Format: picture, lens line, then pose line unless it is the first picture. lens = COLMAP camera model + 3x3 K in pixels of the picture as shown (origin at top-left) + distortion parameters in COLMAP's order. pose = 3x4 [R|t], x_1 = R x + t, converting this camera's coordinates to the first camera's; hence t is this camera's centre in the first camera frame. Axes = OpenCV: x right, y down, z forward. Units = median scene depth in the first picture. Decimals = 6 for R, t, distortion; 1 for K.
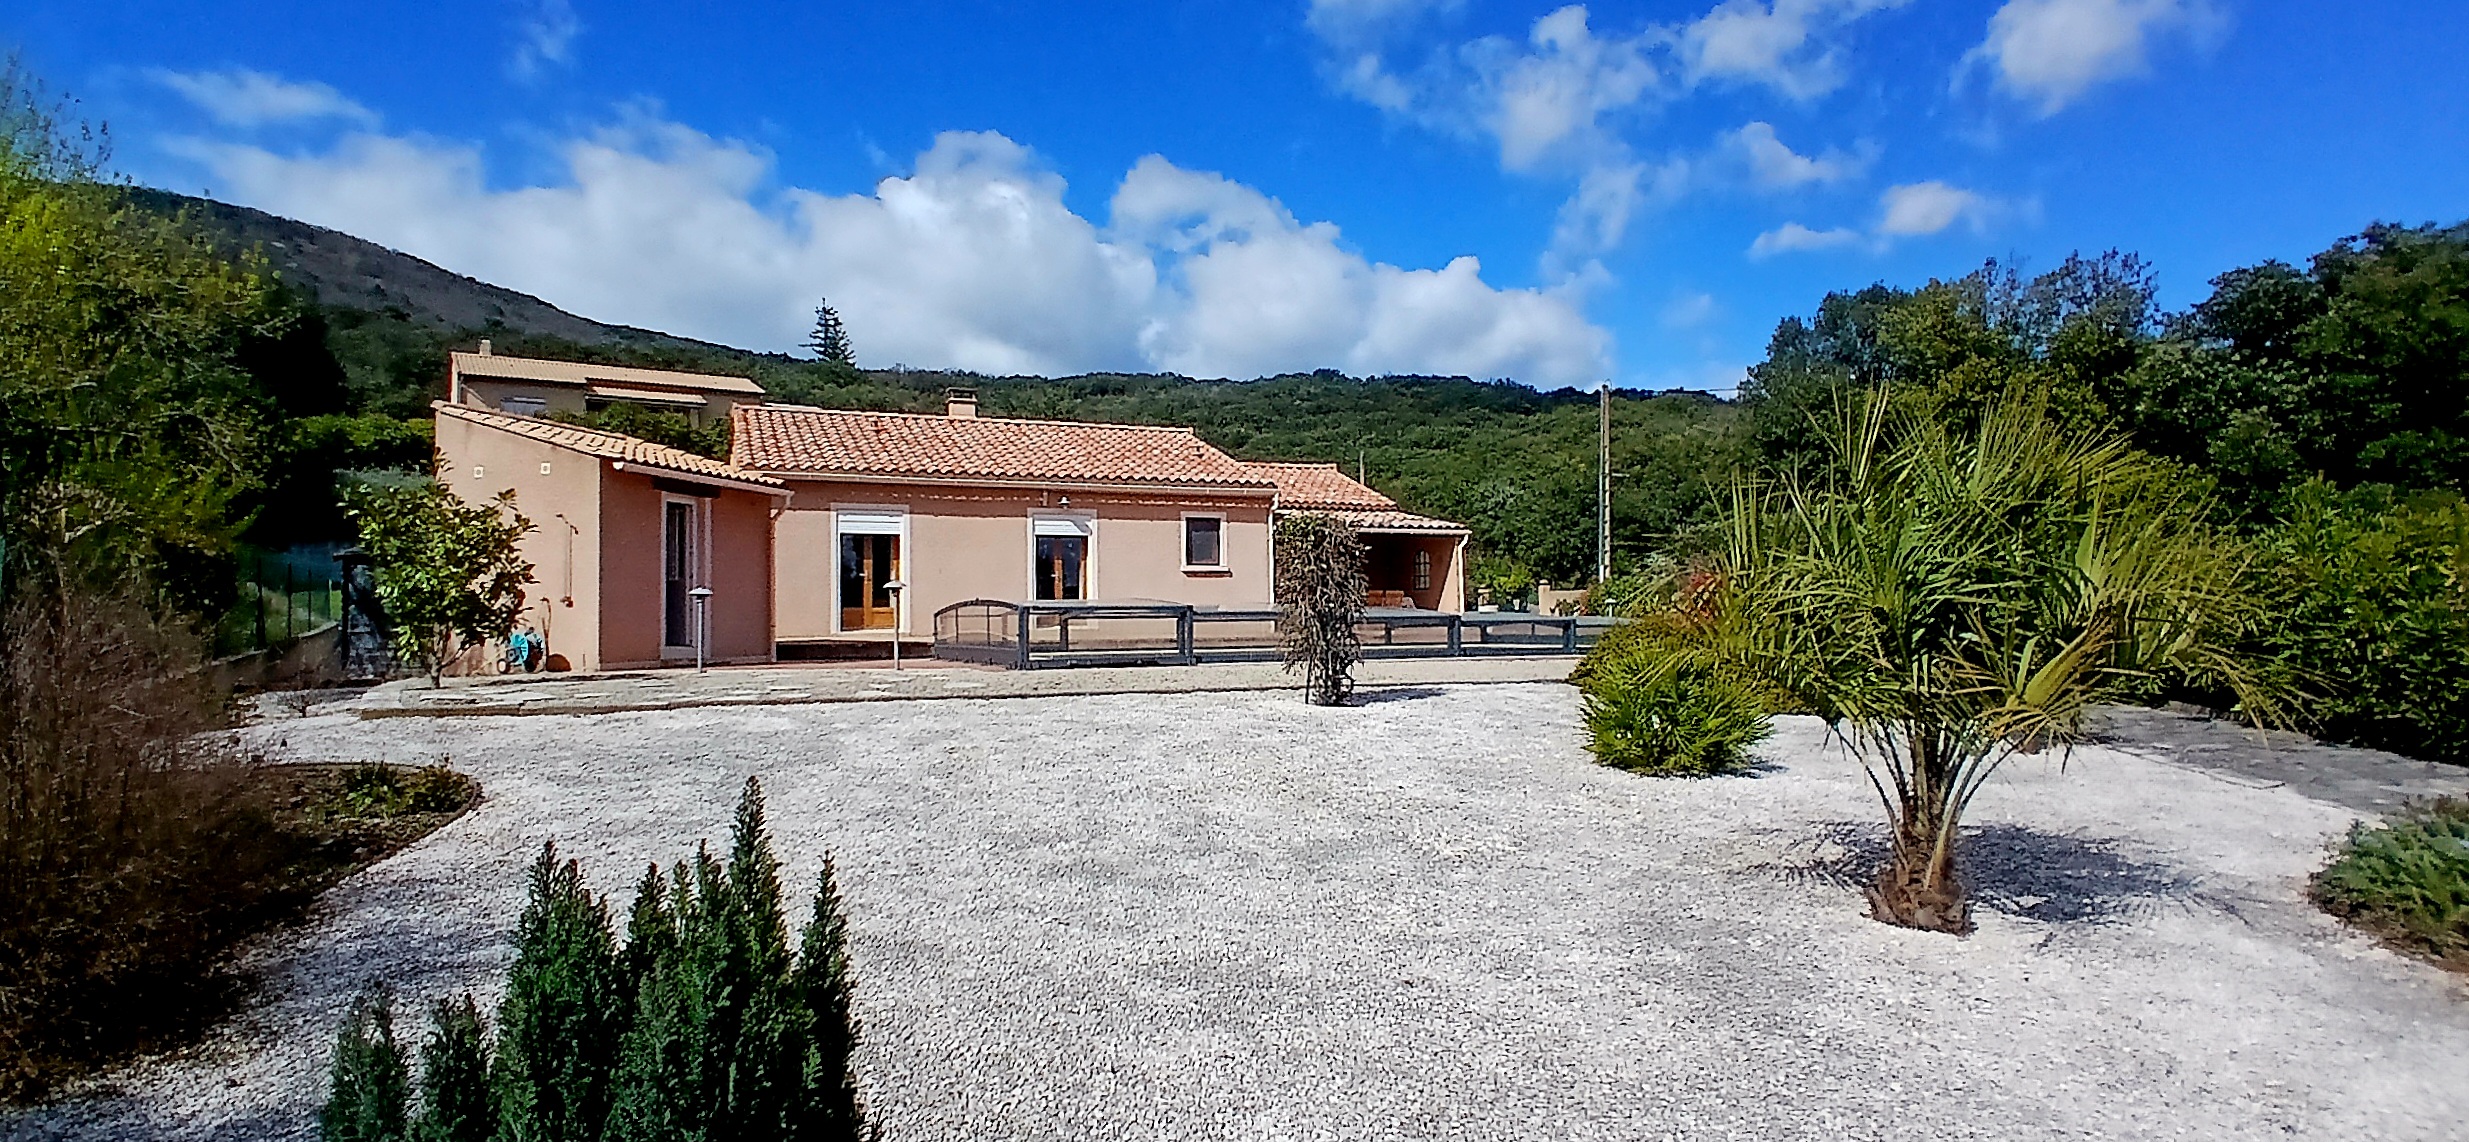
lens RADIAL K [[1309.6, 0, 1242.8], [0, 1309.6, 569.2], [0, 0, 1]] dist [-0.005370, -0.001936]
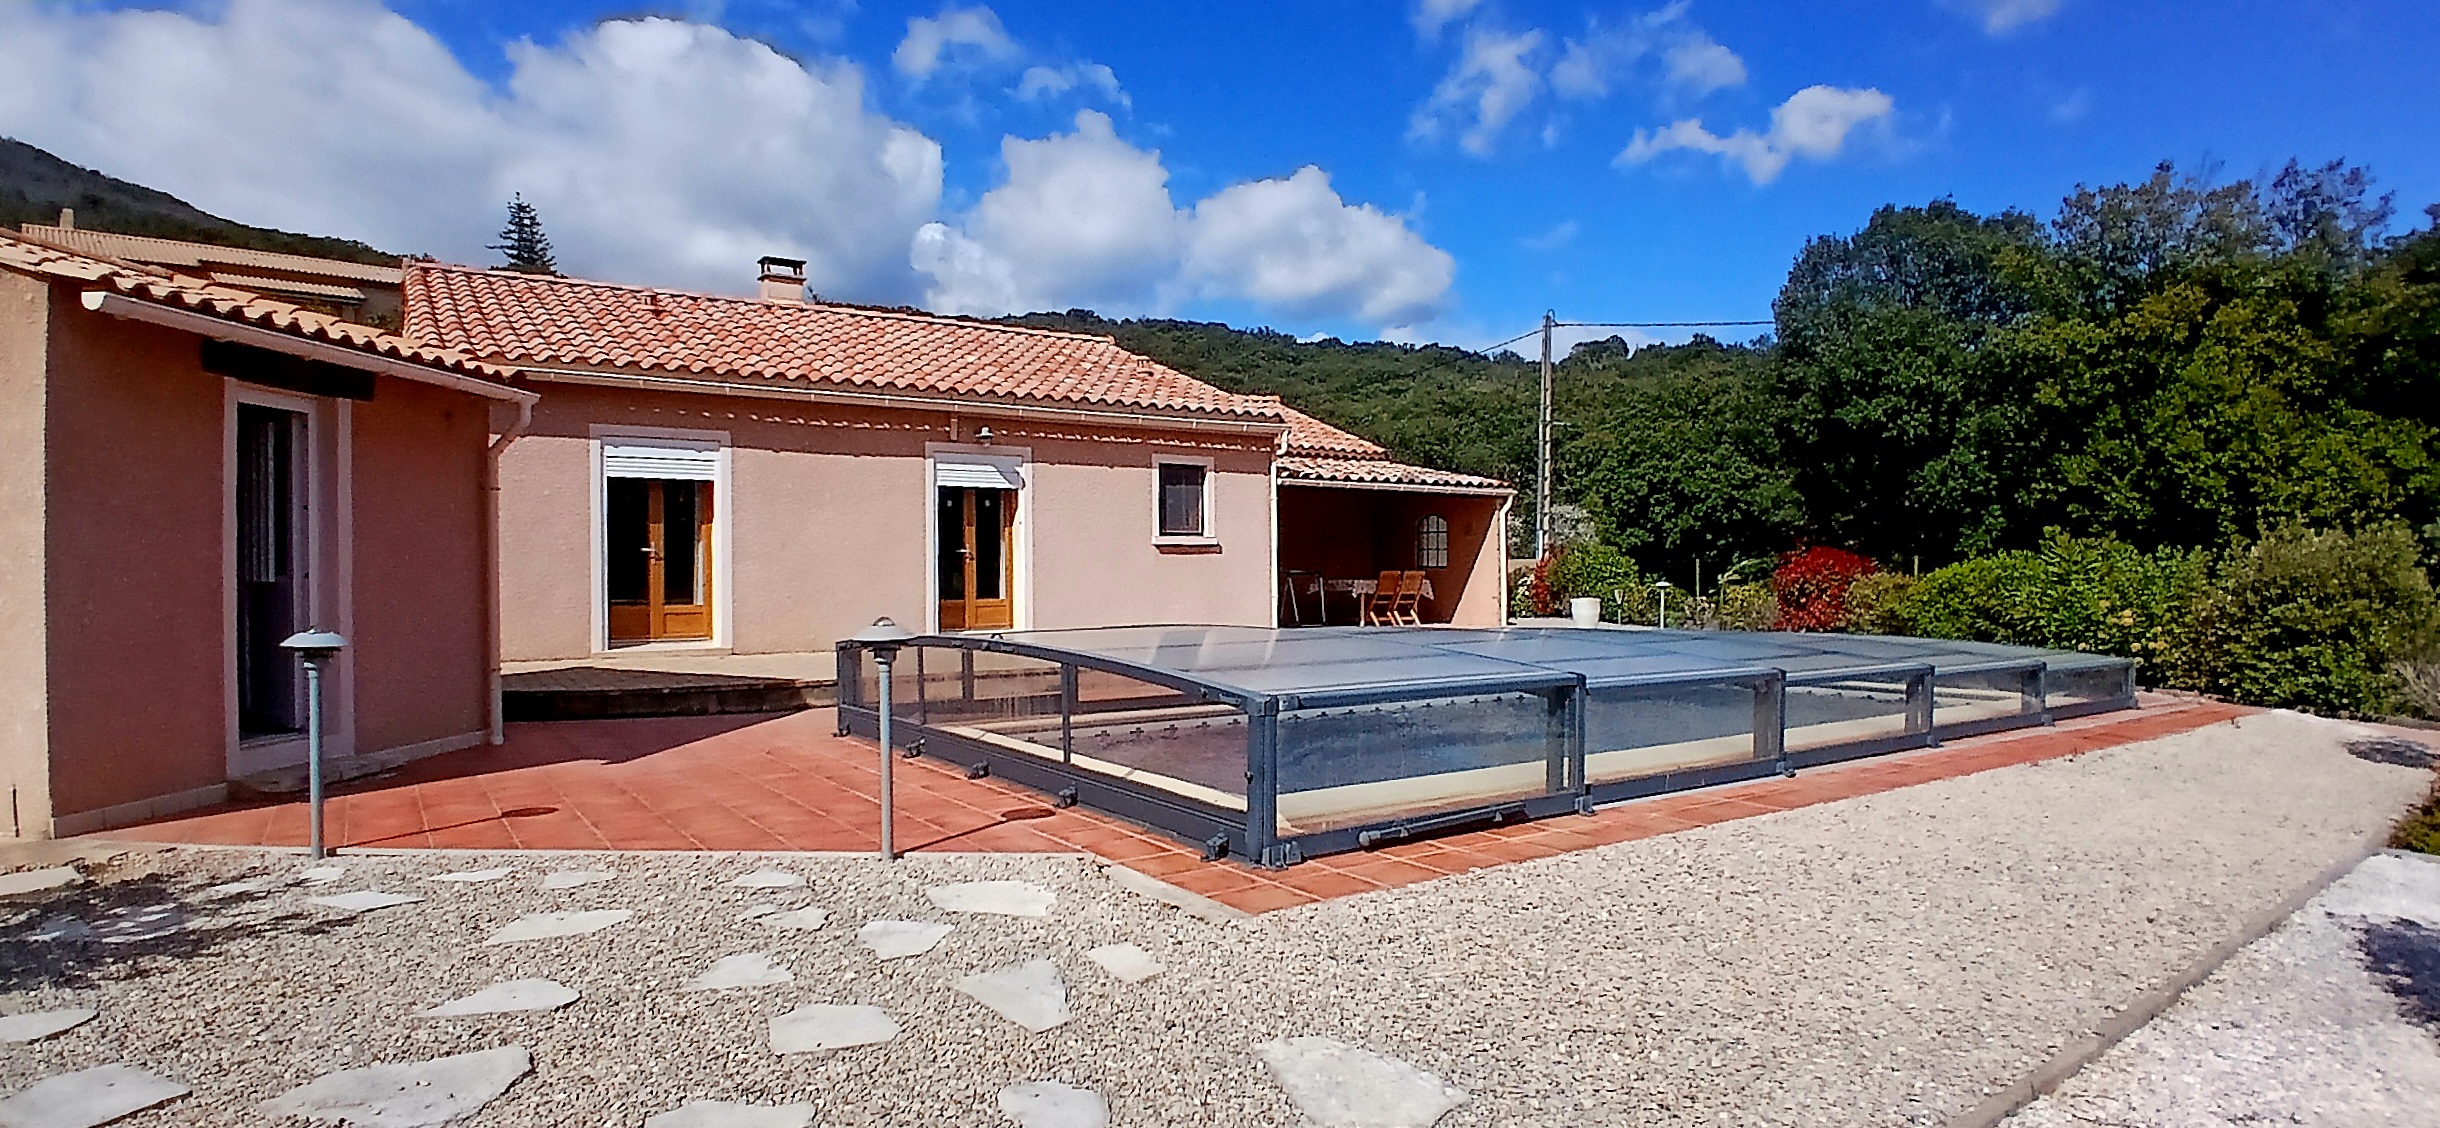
lens RADIAL K [[1294.2, 0, 1209.5], [0, 1294.2, 567.1], [0, 0, 1]] dist [-0.005370, -0.001936]
pose [[0.982295, 0.008297, 0.187157, -0.143270], [-0.015597, 0.999172, 0.037569, -0.012536], [-0.186690, -0.039823, 0.981611, 0.363044]]
